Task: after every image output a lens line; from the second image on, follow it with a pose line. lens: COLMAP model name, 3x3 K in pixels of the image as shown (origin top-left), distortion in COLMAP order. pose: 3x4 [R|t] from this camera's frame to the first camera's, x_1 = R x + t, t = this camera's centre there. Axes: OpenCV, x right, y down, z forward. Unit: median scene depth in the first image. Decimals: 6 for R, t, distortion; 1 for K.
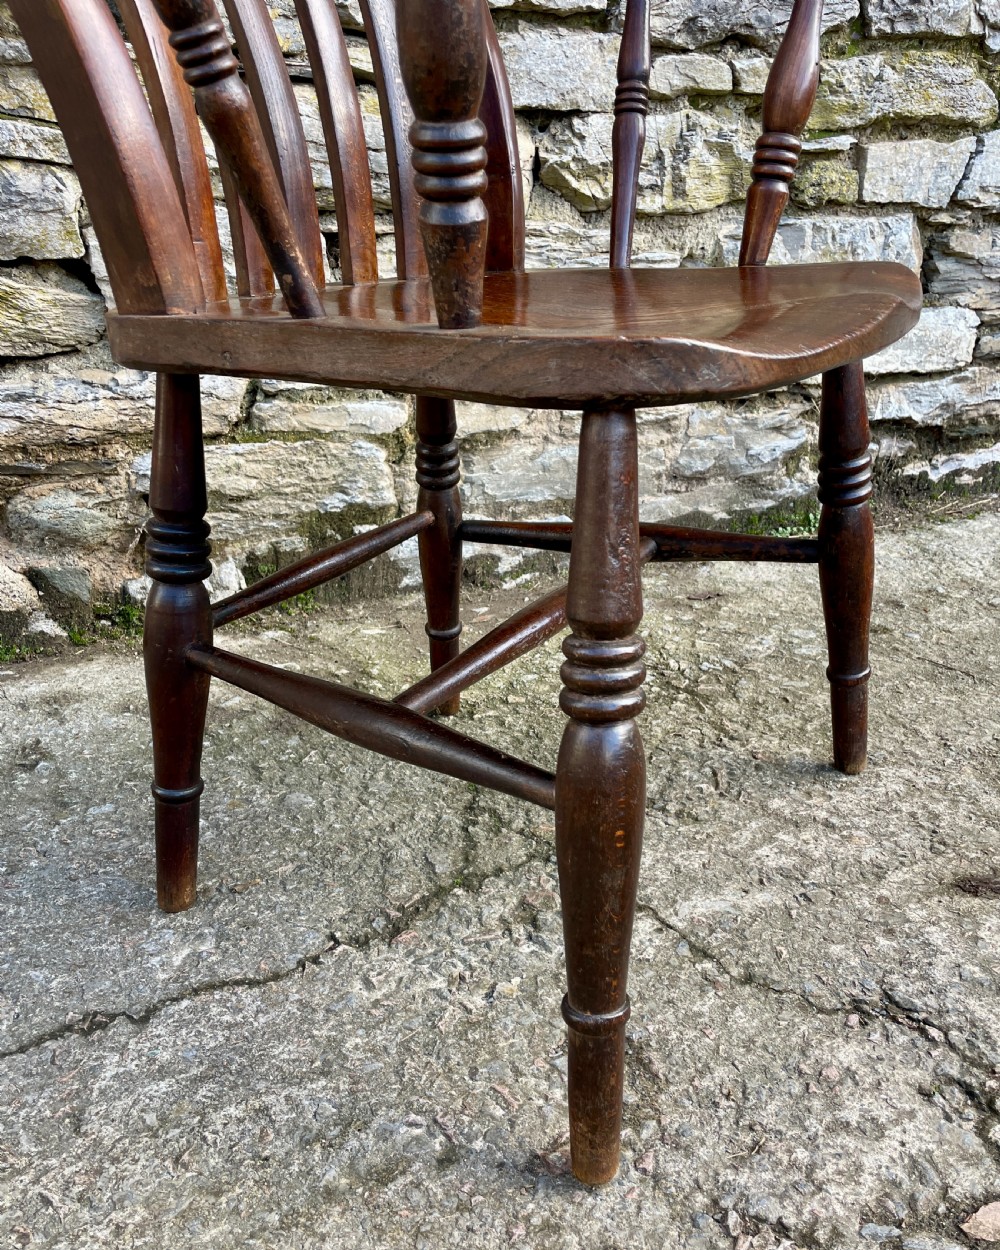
lens RADIAL K [[1047.2, 0, 517.4], [0, 1047.2, 688.9], [0, 0, 1]] dist [0.090079, -0.114561]
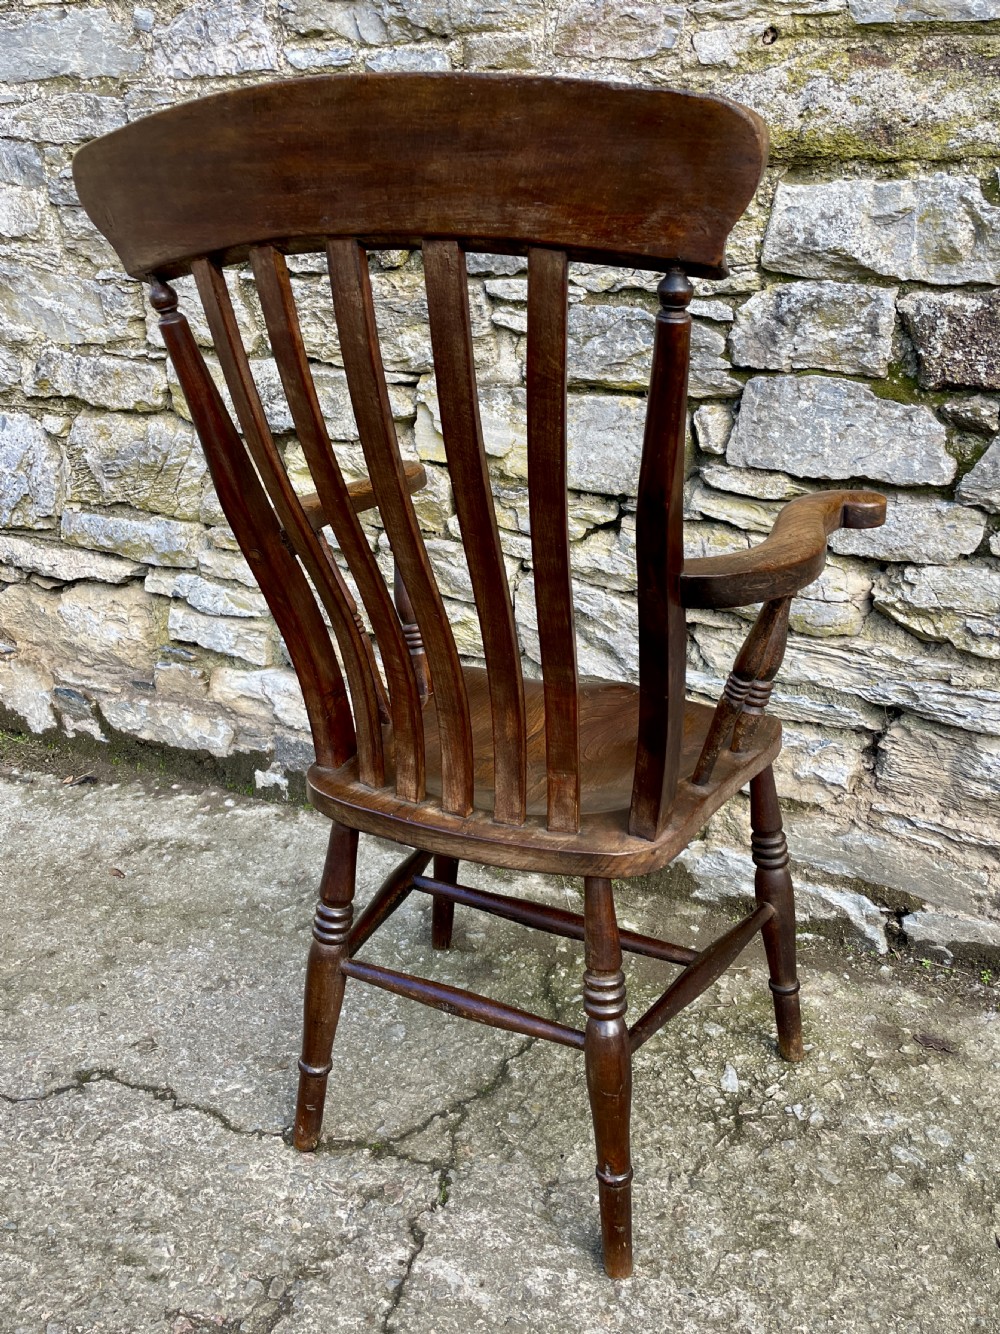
lens RADIAL K [[1141.2, 0, 522.4], [0, 1141.2, 627.6], [0, 0, 1]] dist [0.080395, -0.105133]
pose [[0.637809, 0.248409, -0.729035, 0.701280], [-0.338833, 0.940539, 0.024042, -0.391822], [0.691659, 0.231687, 0.684054, -0.056746]]
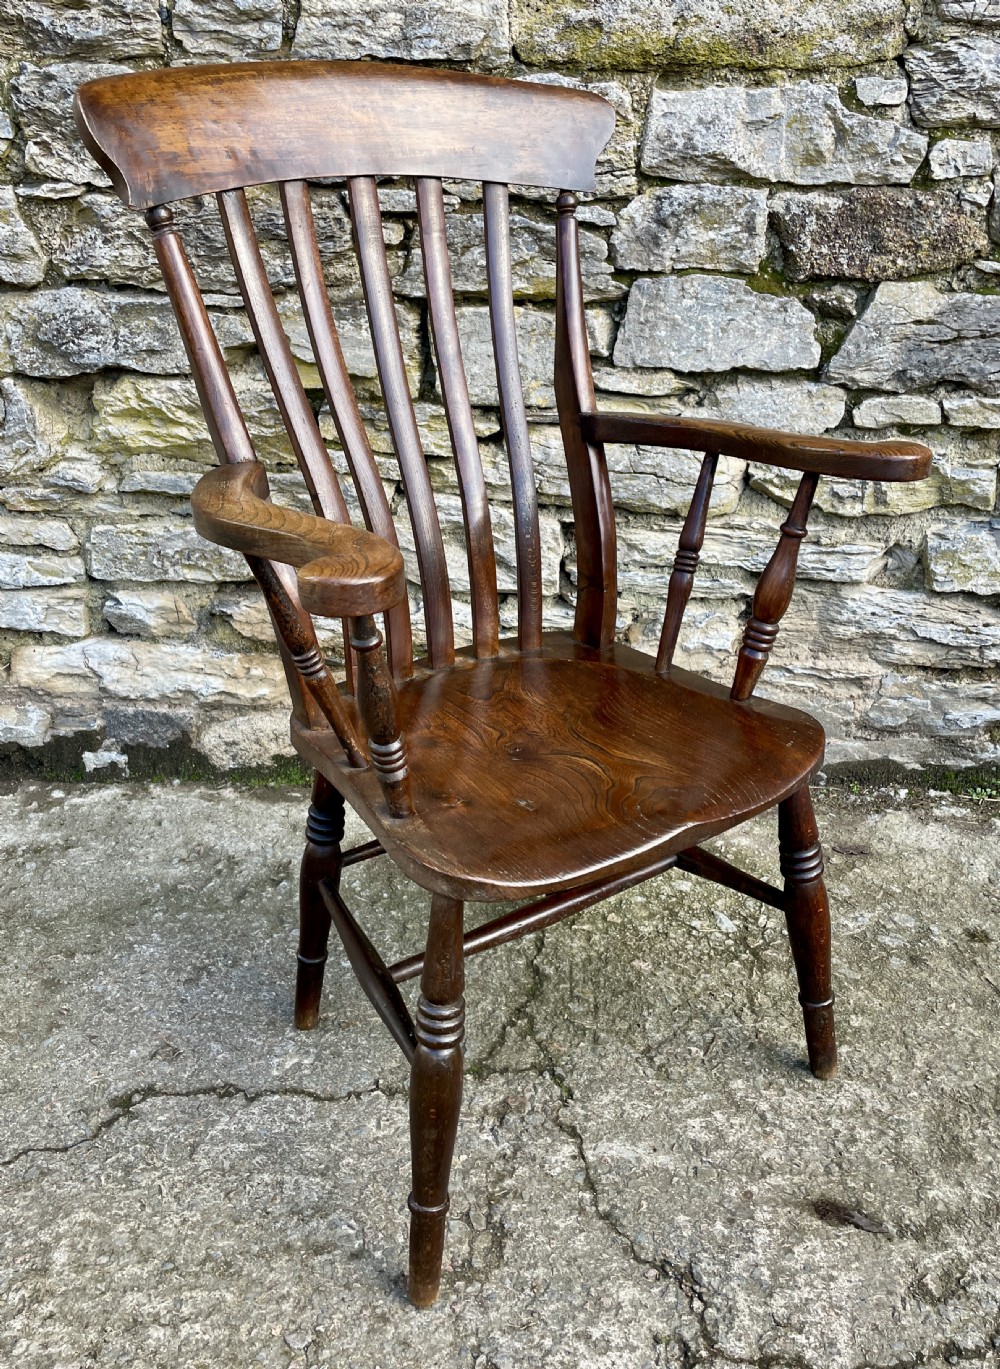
lens RADIAL K [[1162.0, 0, 475.8], [0, 1162.0, 625.9], [0, 0, 1]] dist [0.069995, -0.085397]
pose [[0.891340, 0.172263, -0.419331, 0.350449], [-0.191813, 0.981421, -0.004552, -0.275623], [0.410756, 0.084490, 0.907822, -0.341232]]
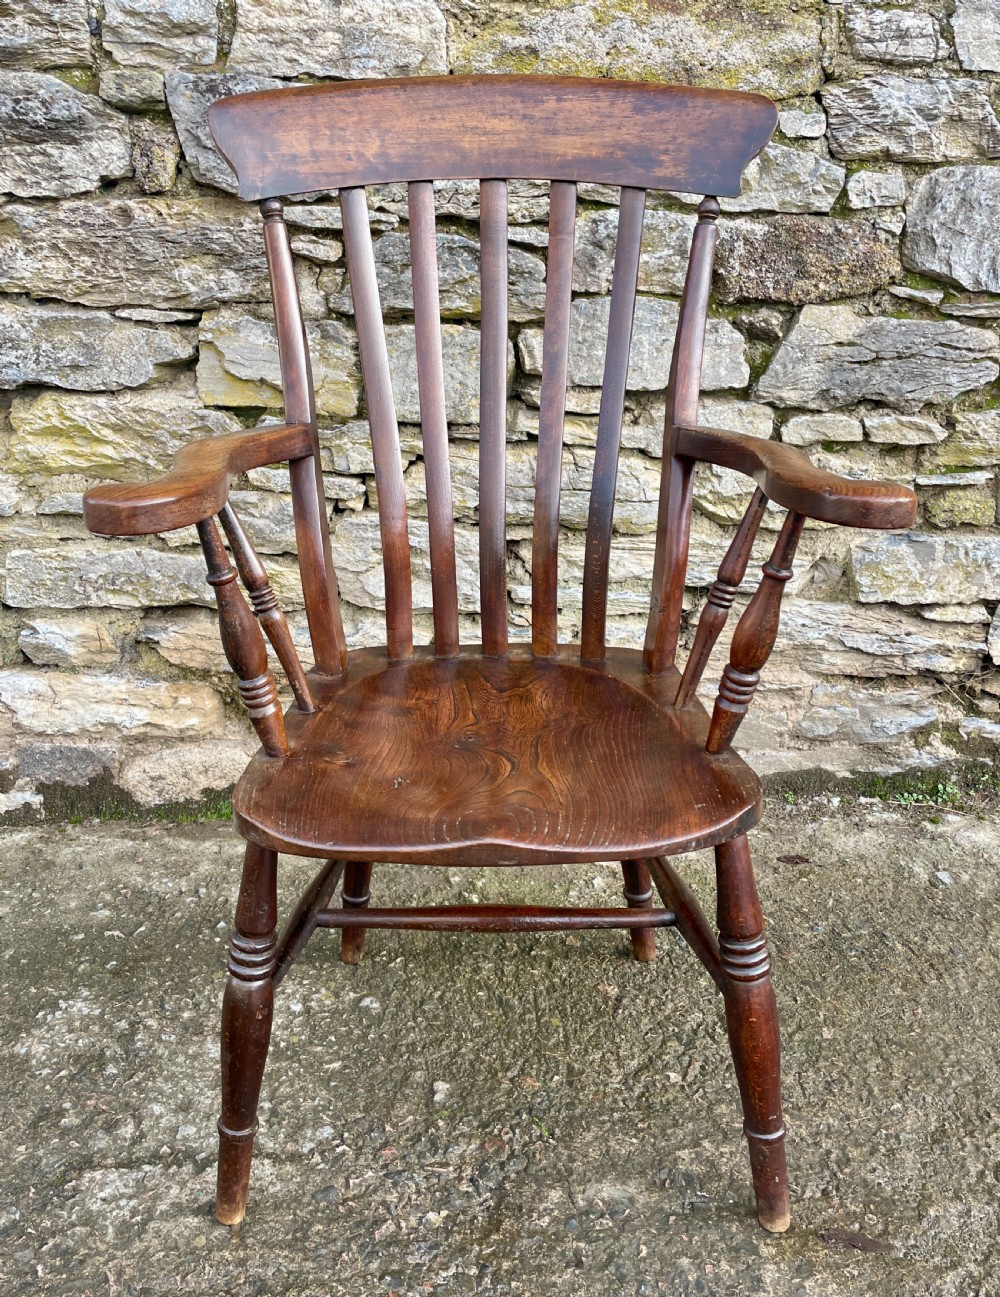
lens RADIAL K [[1108.8, 0, 491.4], [0, 1108.8, 588.8], [0, 0, 1]] dist [0.062805, -0.064590]
pose [[0.938487, 0.126873, -0.321164, 0.255523], [-0.164849, 0.981845, -0.093842, -0.238436], [0.303427, 0.141013, 0.942363, -0.288334]]
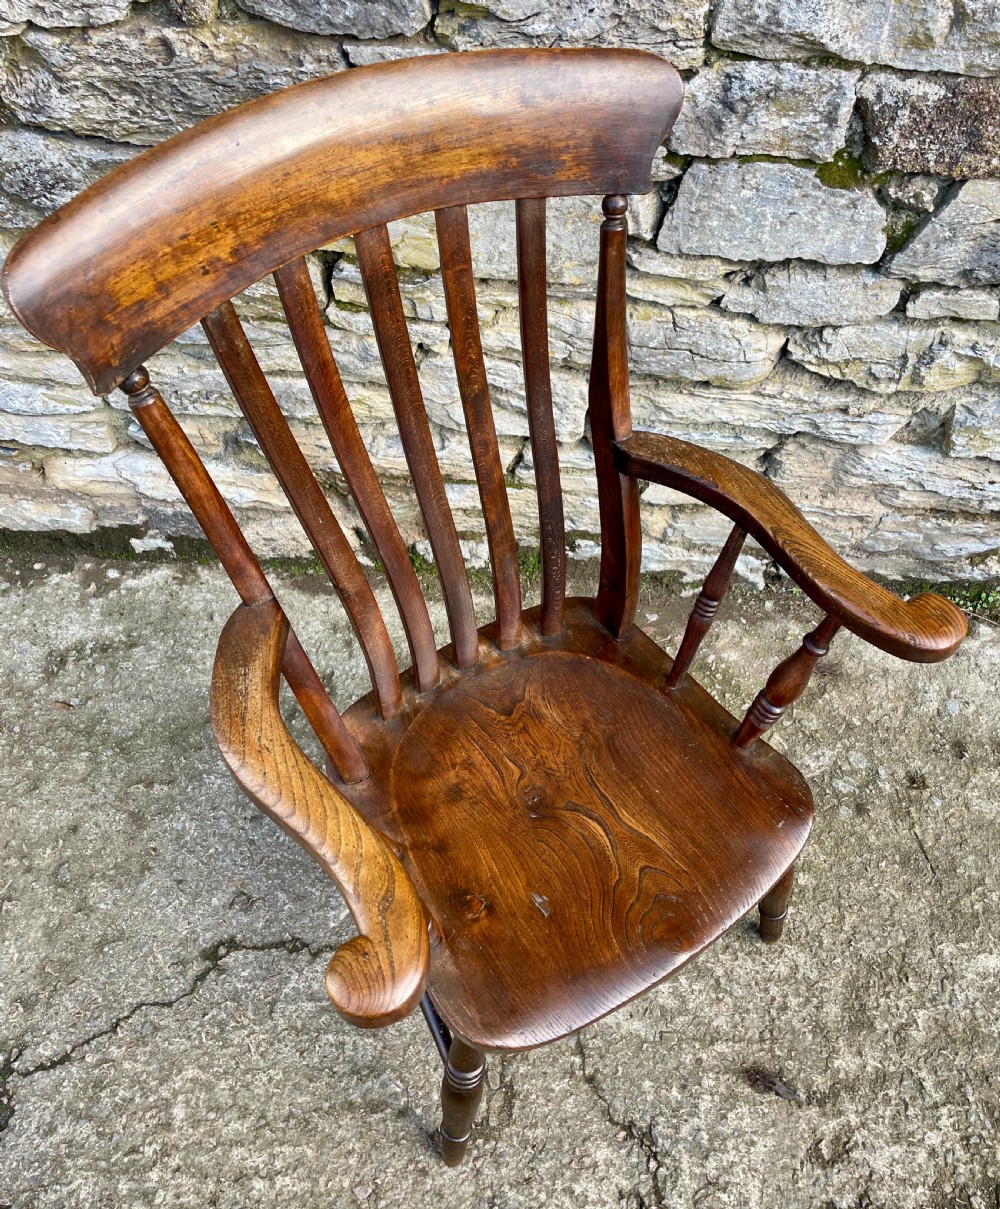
lens RADIAL K [[1026.6, 0, 524.3], [0, 1026.6, 575.0], [0, 0, 1]] dist [0.072910, -0.096211]
pose [[0.894453, 0.367694, -0.254468, 0.150567], [-0.218292, 0.855708, 0.469162, -0.795926], [0.390259, -0.364095, 0.845656, -0.167930]]
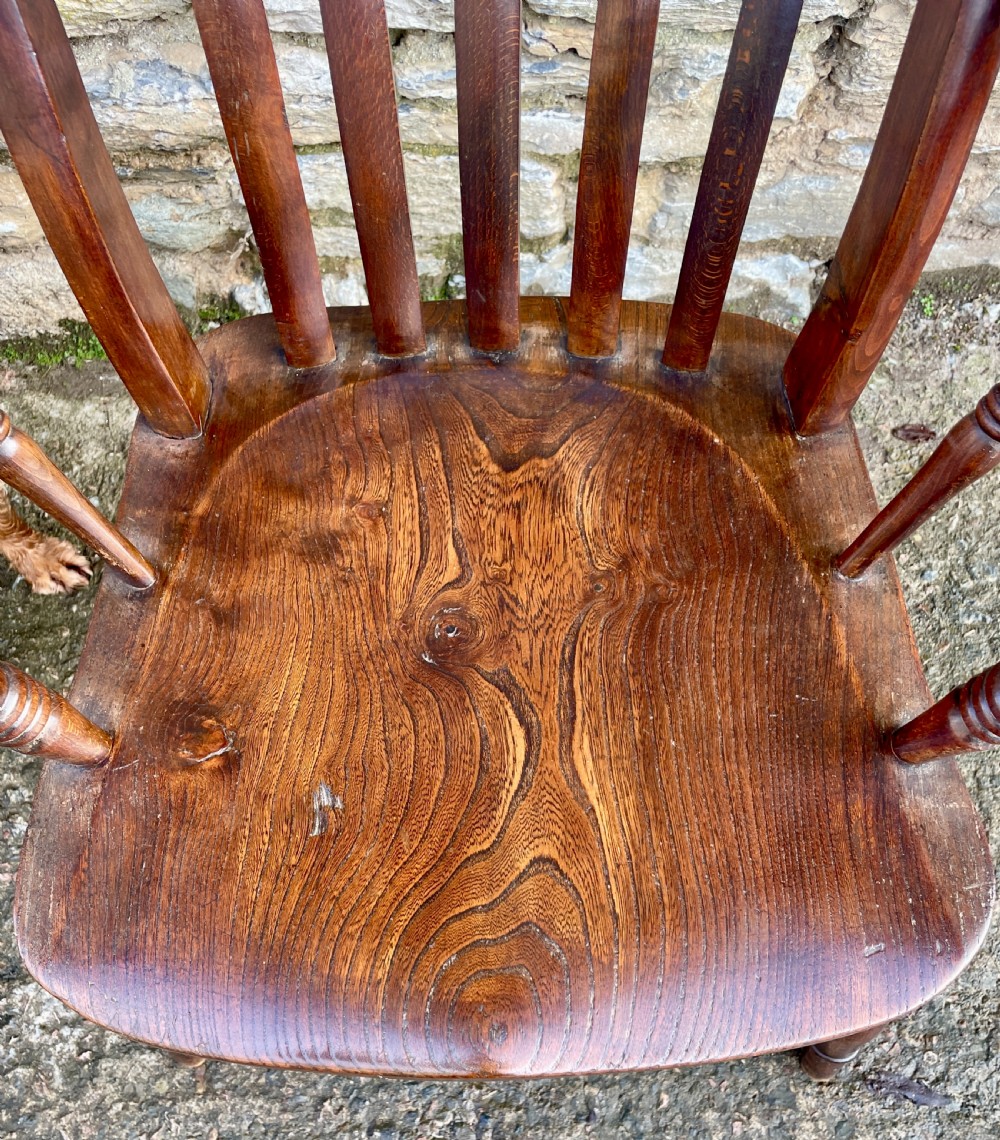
lens RADIAL K [[1075.8, 0, 488.9], [0, 1075.8, 700.2], [0, 0, 1]] dist [0.022785, 0.000000]
pose [[0.939366, 0.319518, -0.124497, 0.048750], [-0.159349, 0.728203, 0.666580, -0.501454], [0.303643, -0.606324, 0.734964, 0.213059]]
